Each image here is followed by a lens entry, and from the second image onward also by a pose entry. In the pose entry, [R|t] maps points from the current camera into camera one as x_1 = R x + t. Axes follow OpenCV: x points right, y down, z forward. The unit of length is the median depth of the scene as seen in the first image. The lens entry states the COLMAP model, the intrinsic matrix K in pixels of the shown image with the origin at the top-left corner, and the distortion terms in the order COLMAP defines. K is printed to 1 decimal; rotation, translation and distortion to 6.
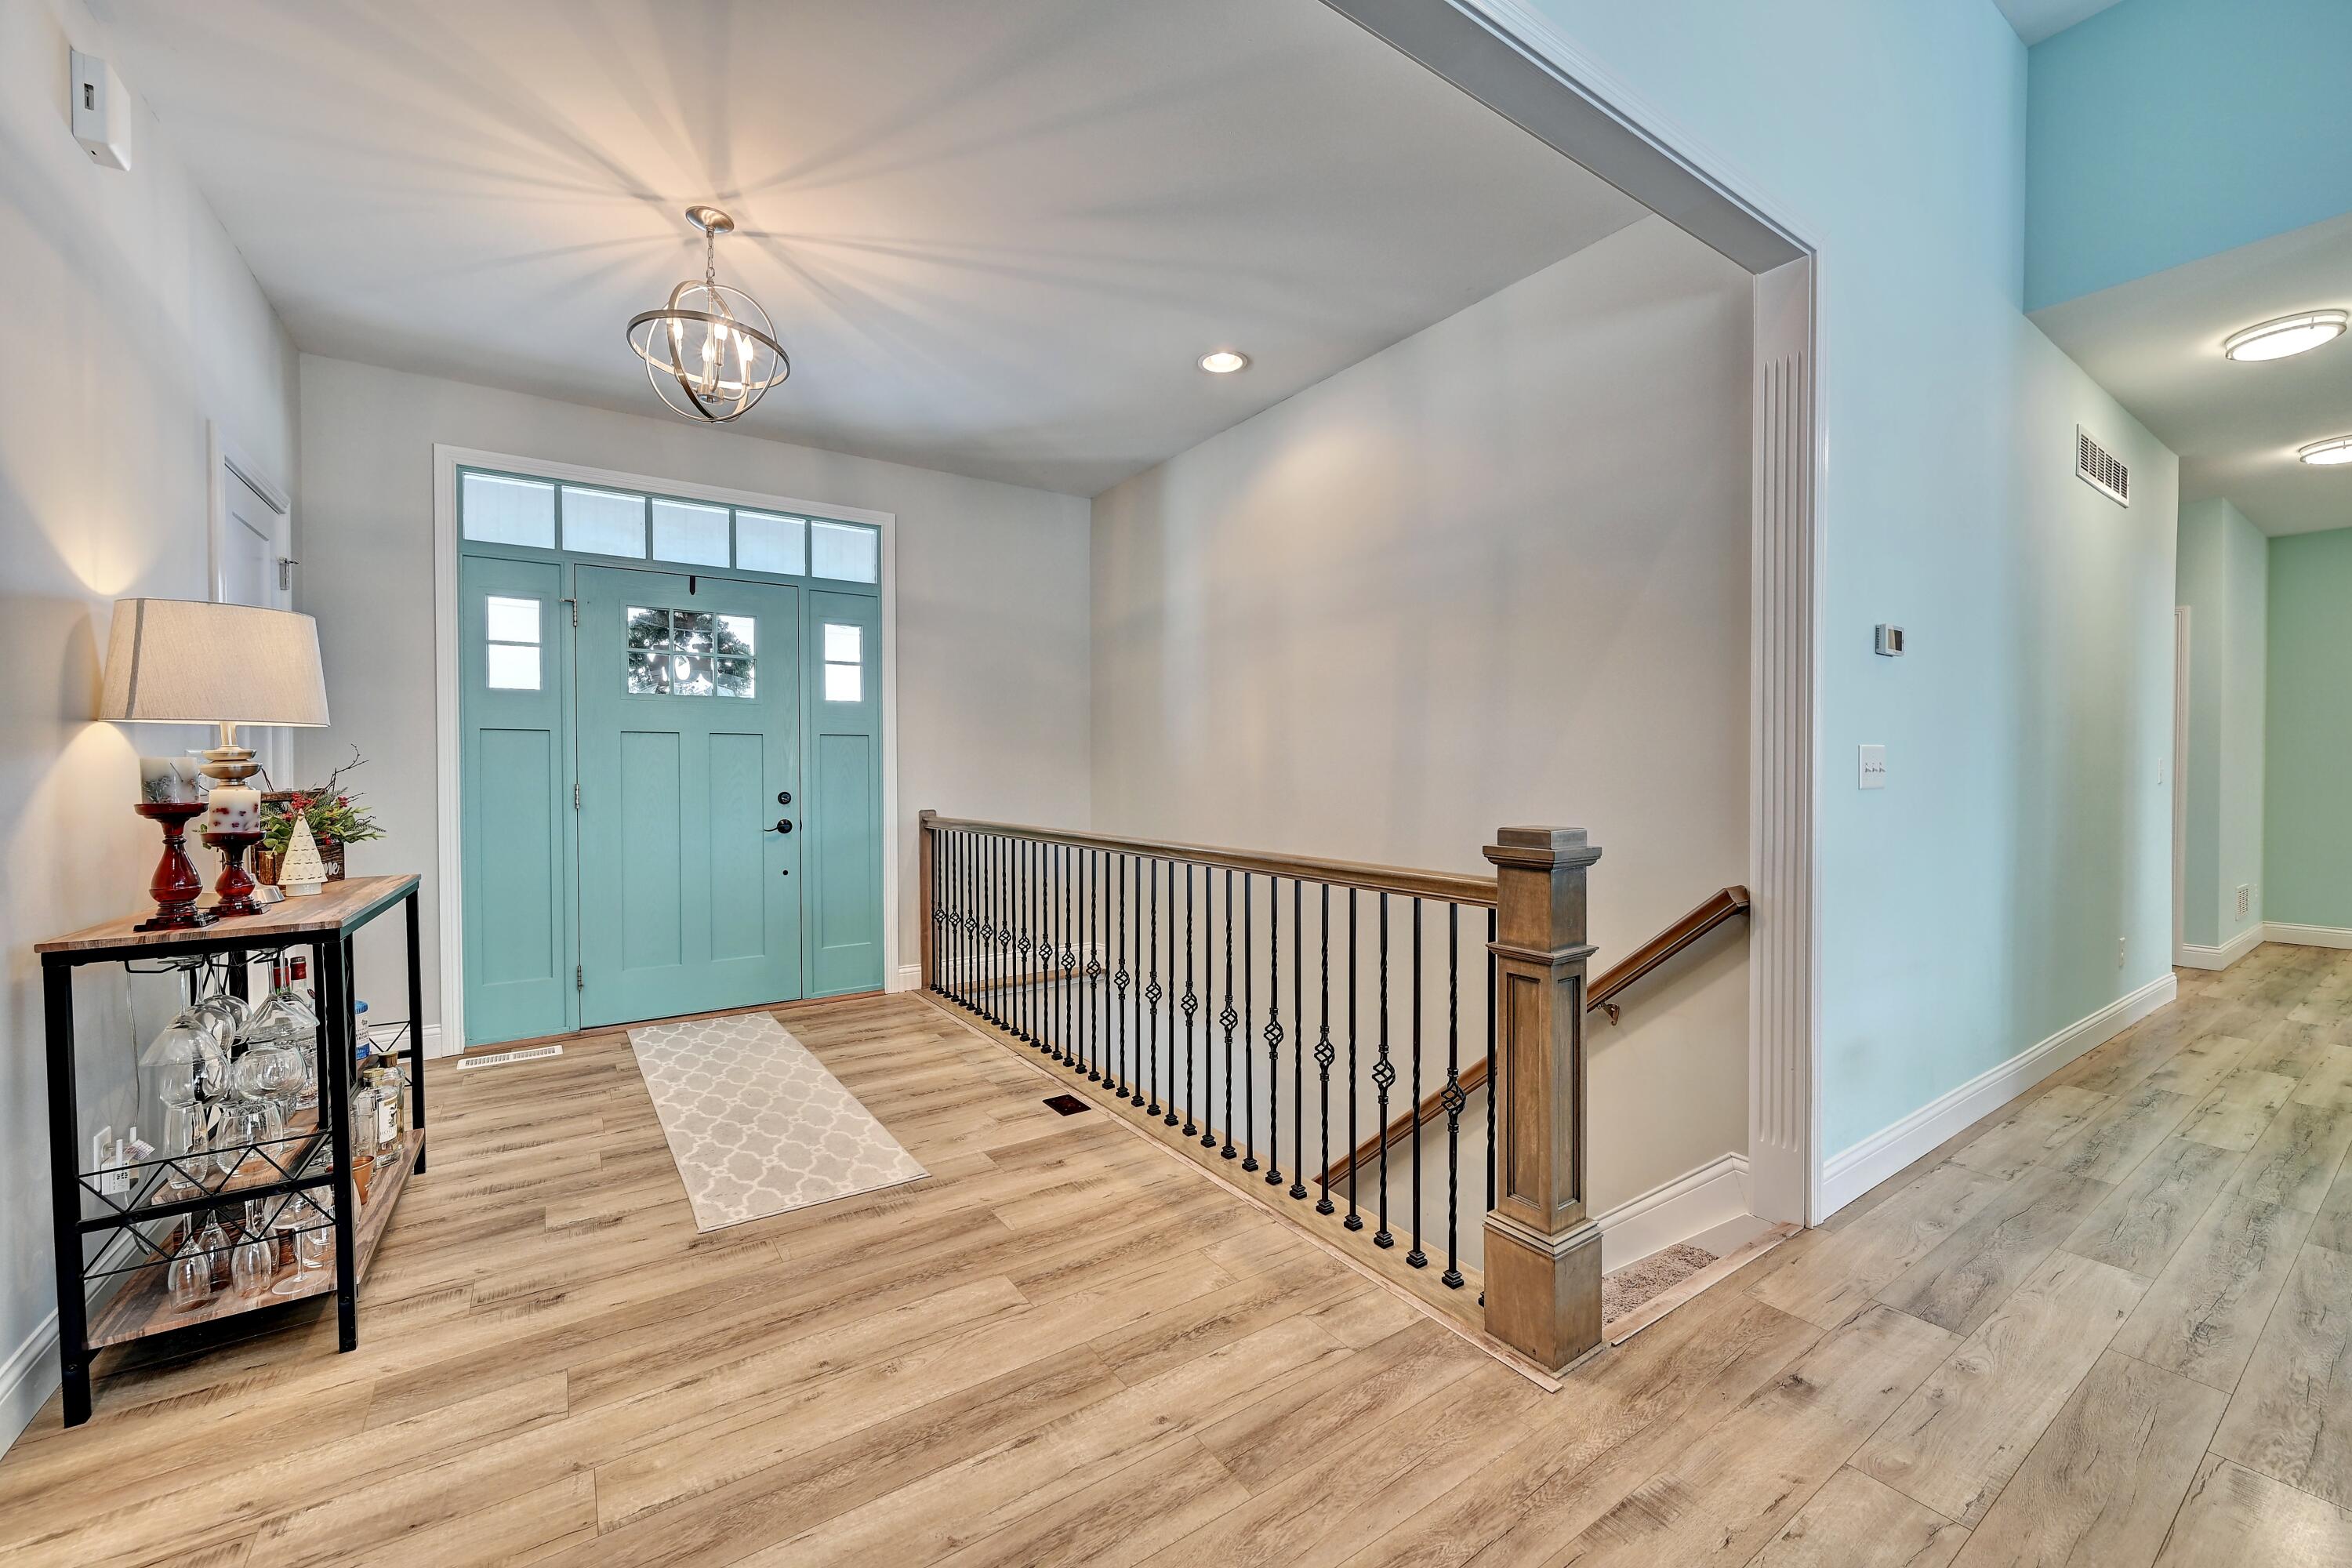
lens RADIAL K [[916.4, 0, 1176.0], [0, 916.4, 784.0], [0, 0, 1]] dist [0.000684, -0.024314]
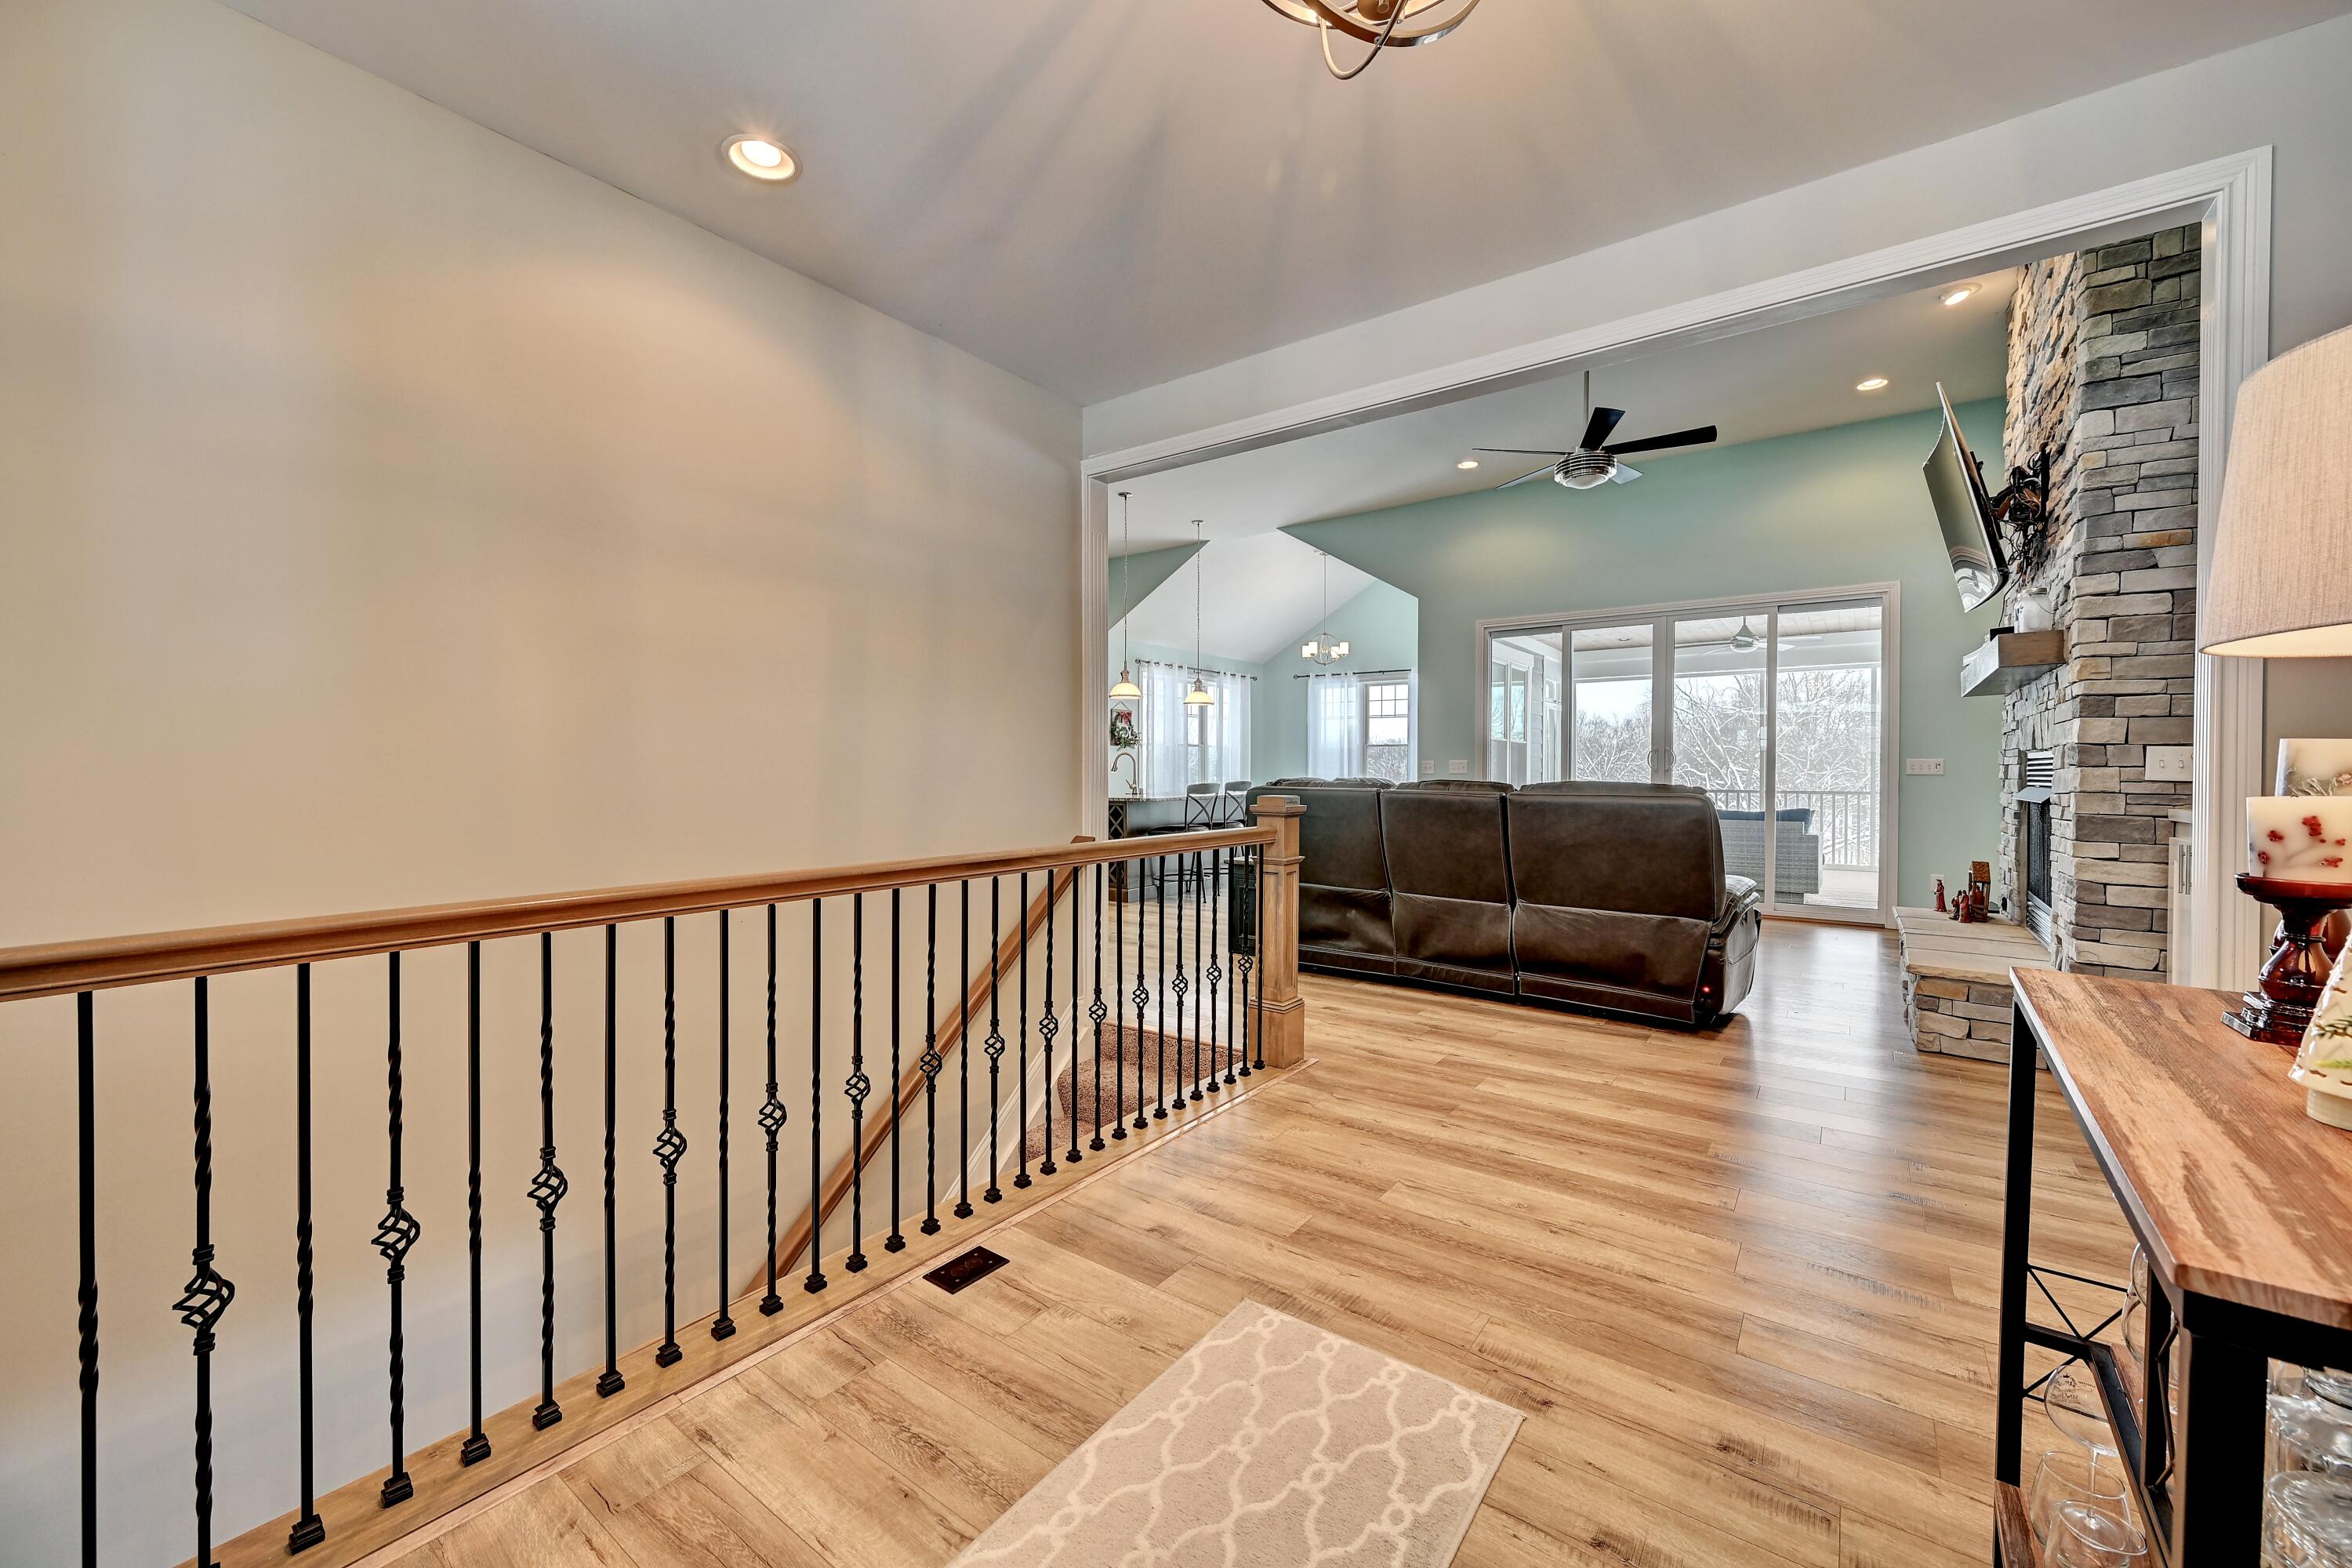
lens RADIAL K [[923.7, 0, 1176.0], [0, 923.7, 784.0], [0, 0, 1]] dist [0.001205, 0.000162]
pose [[-0.334773, -0.034004, 0.941685, -1.052720], [-0.008174, 0.999416, 0.033182, -0.035016], [-0.942263, 0.003411, -0.334855, 1.431818]]
